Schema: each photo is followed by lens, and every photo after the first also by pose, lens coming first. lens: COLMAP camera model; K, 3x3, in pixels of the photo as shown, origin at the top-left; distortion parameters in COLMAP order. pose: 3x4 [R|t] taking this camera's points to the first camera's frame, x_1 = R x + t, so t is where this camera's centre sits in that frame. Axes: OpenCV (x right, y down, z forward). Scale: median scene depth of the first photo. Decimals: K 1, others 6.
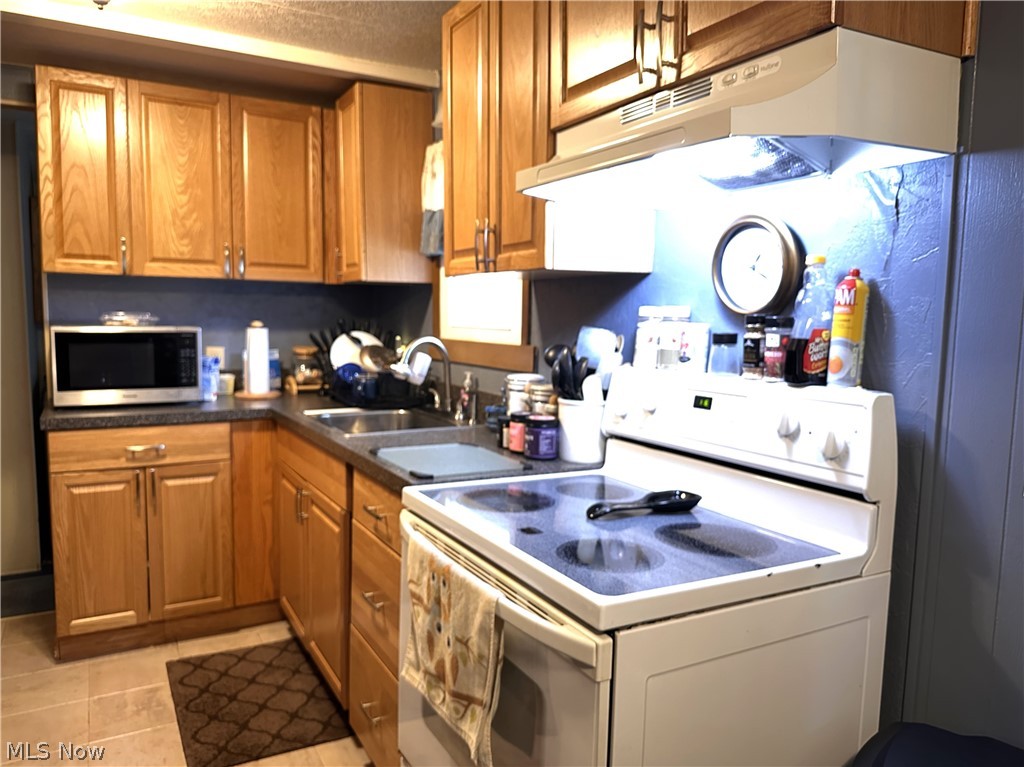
lens RADIAL K [[713.3, 0, 509.6], [0, 713.3, 386.1], [0, 0, 1]] dist [0.079855, -0.121348]
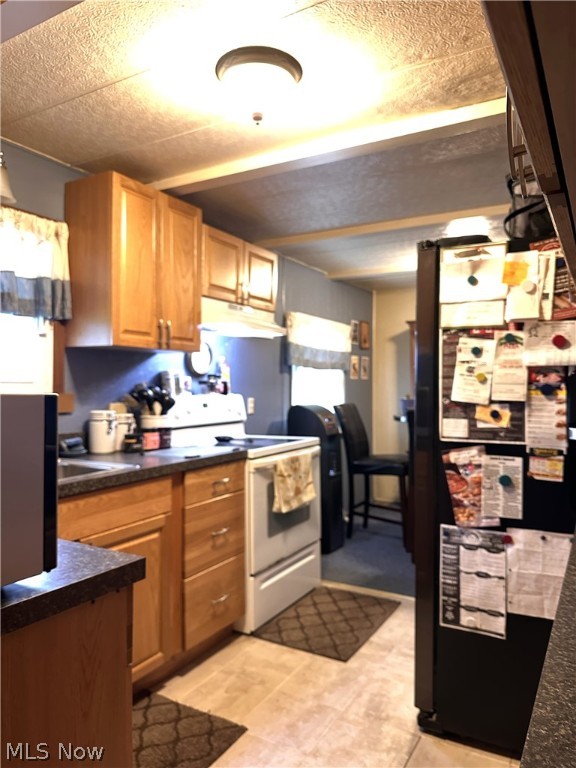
lens RADIAL K [[560.2, 0, 290.4], [0, 560.2, 392.6], [0, 0, 1]] dist [0.143469, -0.253687]
pose [[-0.550618, -0.021885, 0.834470, -0.849421], [0.076252, 0.994158, 0.076387, -0.082221], [-0.831267, 0.105690, -0.545733, 0.945489]]
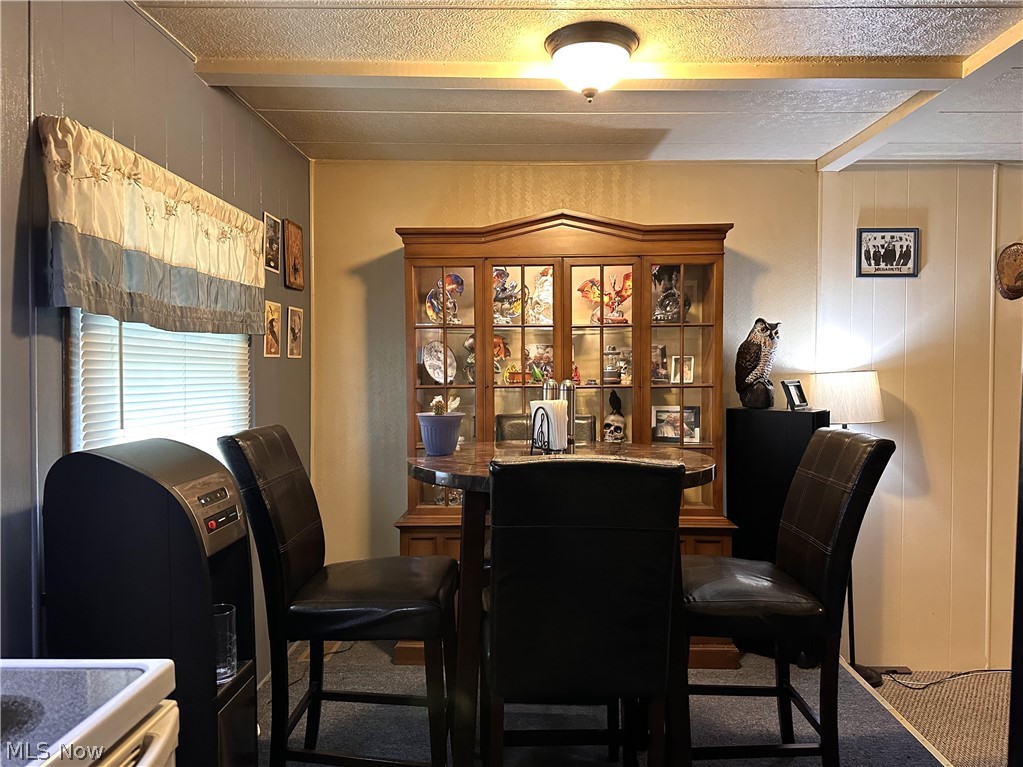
lens RADIAL K [[722.5, 0, 511.5], [0, 722.5, 383.5], [0, 0, 1]] dist [-0.002747, -0.001985]
pose [[-0.875361, -0.031054, 0.482471, -0.194948], [0.028013, 0.993001, 0.114738, -0.039304], [-0.482658, 0.113953, -0.868364, 0.463392]]
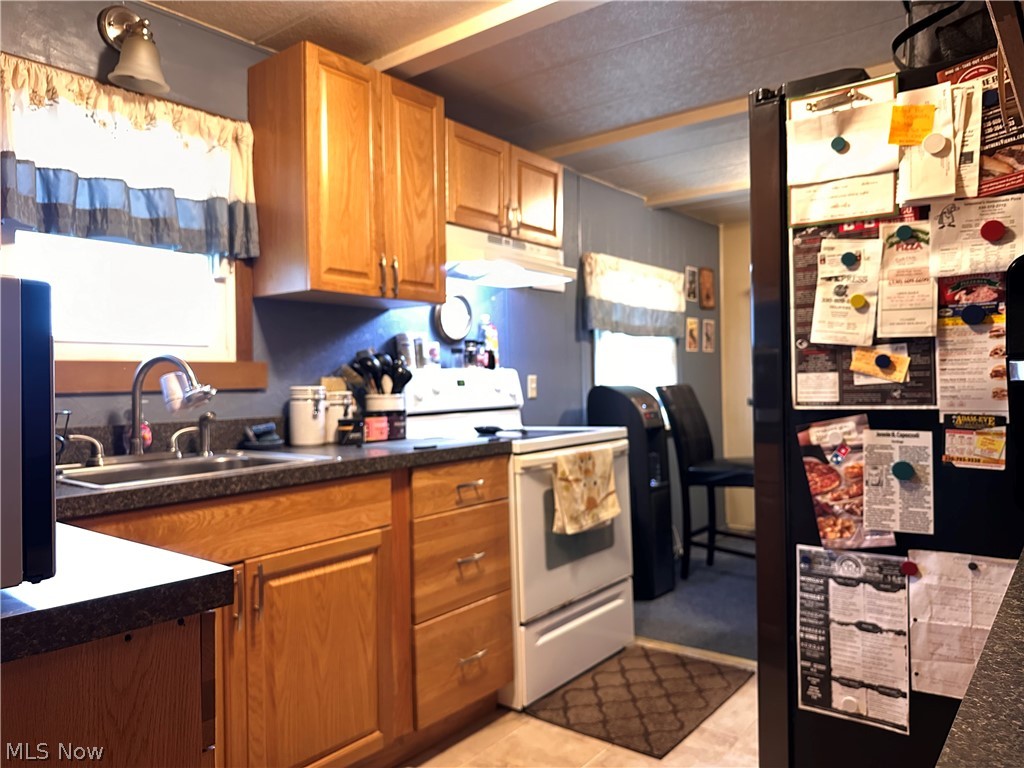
lens RADIAL K [[746.9, 0, 512.5], [0, 746.9, 387.4], [0, 0, 1]] dist [0.143469, -0.253687]
pose [[-0.422672, -0.007881, 0.906249, -0.806826], [0.106892, 0.992549, 0.058486, -0.033876], [-0.899957, 0.121592, -0.418680, 0.857249]]
